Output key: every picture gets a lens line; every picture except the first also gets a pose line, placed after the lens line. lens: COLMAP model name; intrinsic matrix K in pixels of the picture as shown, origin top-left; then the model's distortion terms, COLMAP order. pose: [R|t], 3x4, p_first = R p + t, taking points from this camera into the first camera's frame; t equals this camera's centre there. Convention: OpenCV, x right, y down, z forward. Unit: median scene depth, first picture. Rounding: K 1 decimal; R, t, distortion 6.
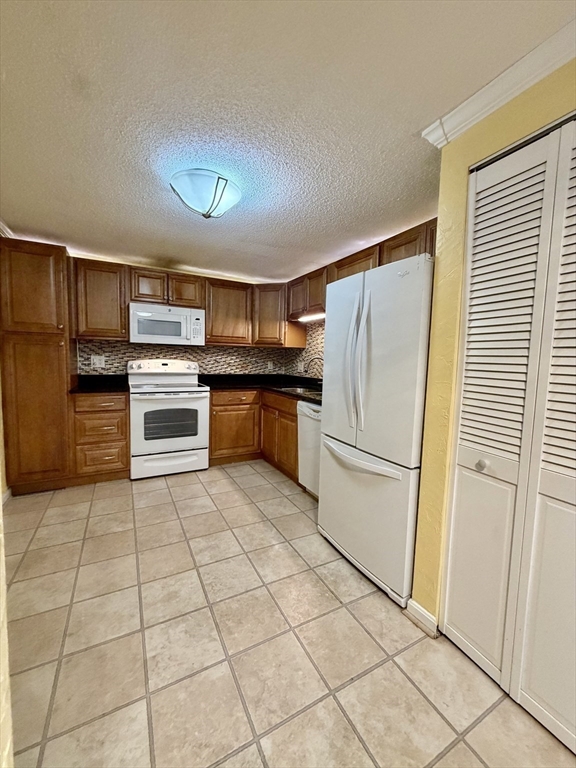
lens RADIAL K [[305.2, 0, 284.8], [0, 305.2, 378.9], [0, 0, 1]] dist [0.002485, 0.000081]
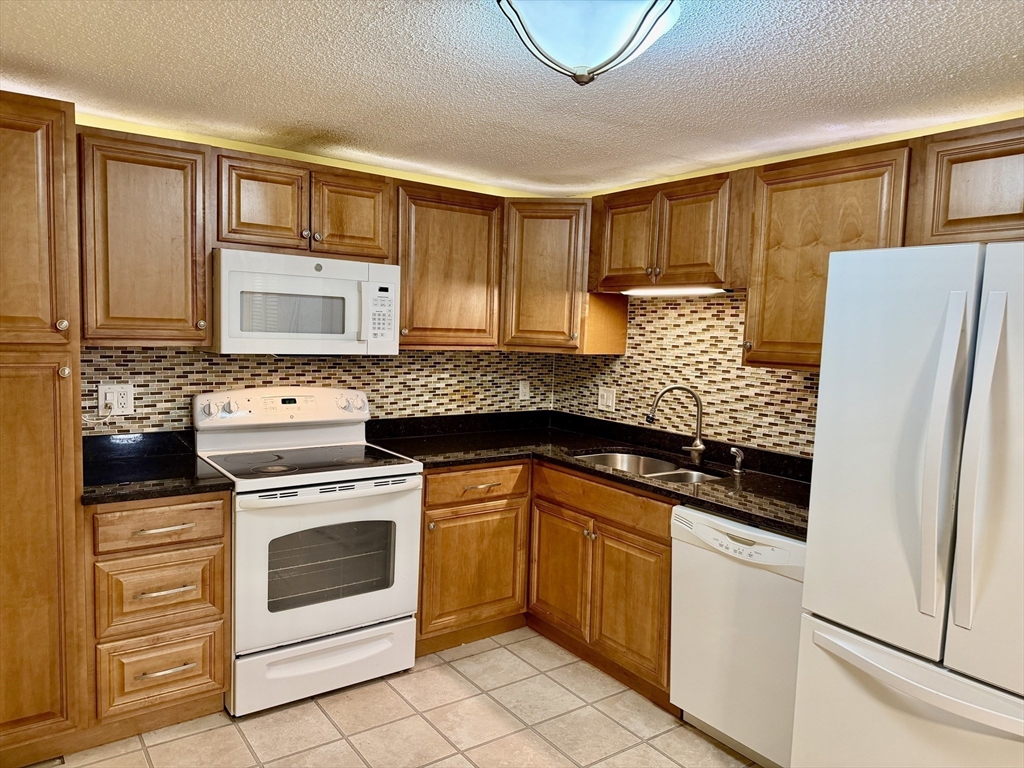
lens RADIAL K [[712.5, 0, 512.6], [0, 712.5, 386.6], [0, 0, 1]] dist [0.063864, -0.072069]
pose [[0.990694, -0.001139, 0.136105, -0.253314], [-0.001862, 0.999758, 0.021917, -0.092604], [-0.136097, -0.021967, 0.990452, 0.063234]]
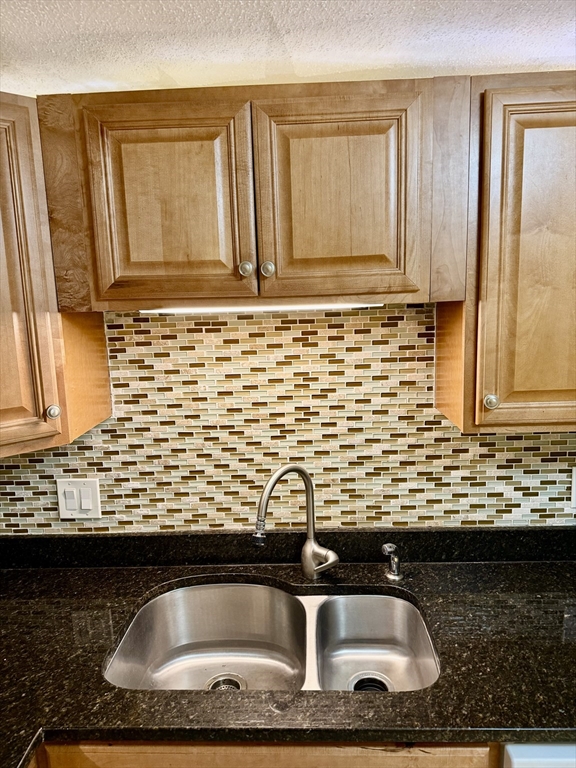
lens RADIAL K [[534.4, 0, 285.6], [0, 534.4, 384.5], [0, 0, 1]] dist [0.063864, -0.072069]
pose [[0.502262, -0.184690, 0.844762, -0.241839], [0.102382, 0.982754, 0.153987, -0.204972], [-0.858633, 0.009147, 0.512509, 0.794421]]
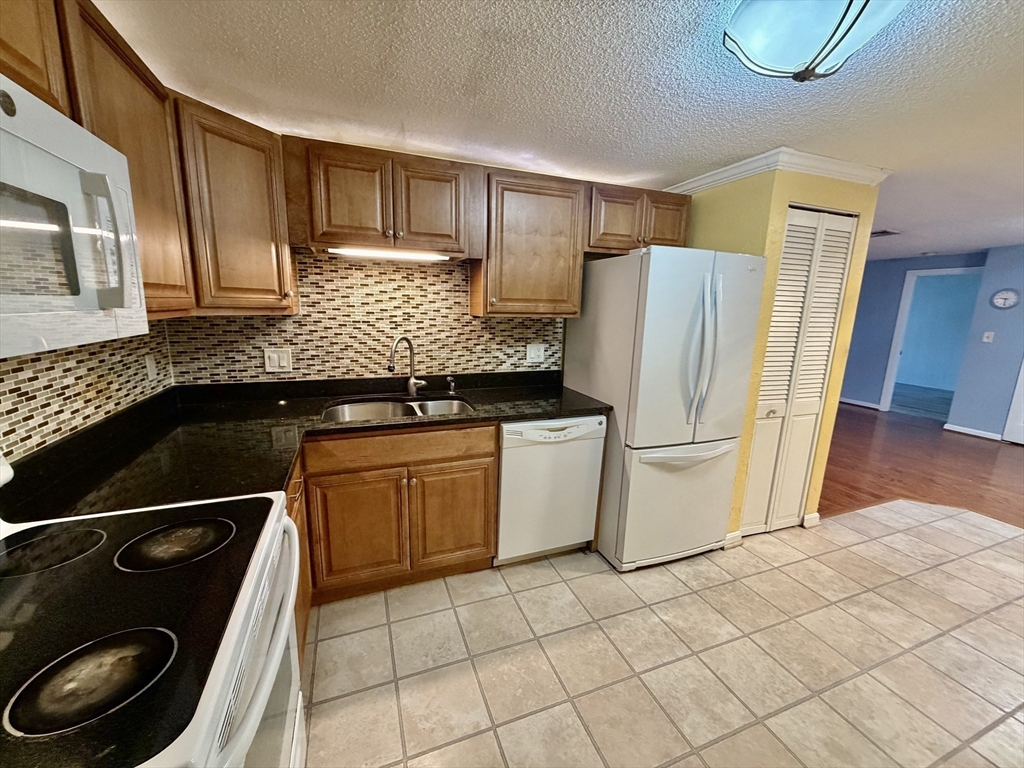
lens RADIAL K [[406.9, 0, 510.8], [0, 406.9, 384.4], [0, 0, 1]] dist [0.002485, 0.000081]
pose [[0.121345, -0.213810, 0.969309, -0.544230], [0.046512, 0.976678, 0.209613, -0.128998], [-0.991520, 0.019649, 0.128459, 0.750143]]
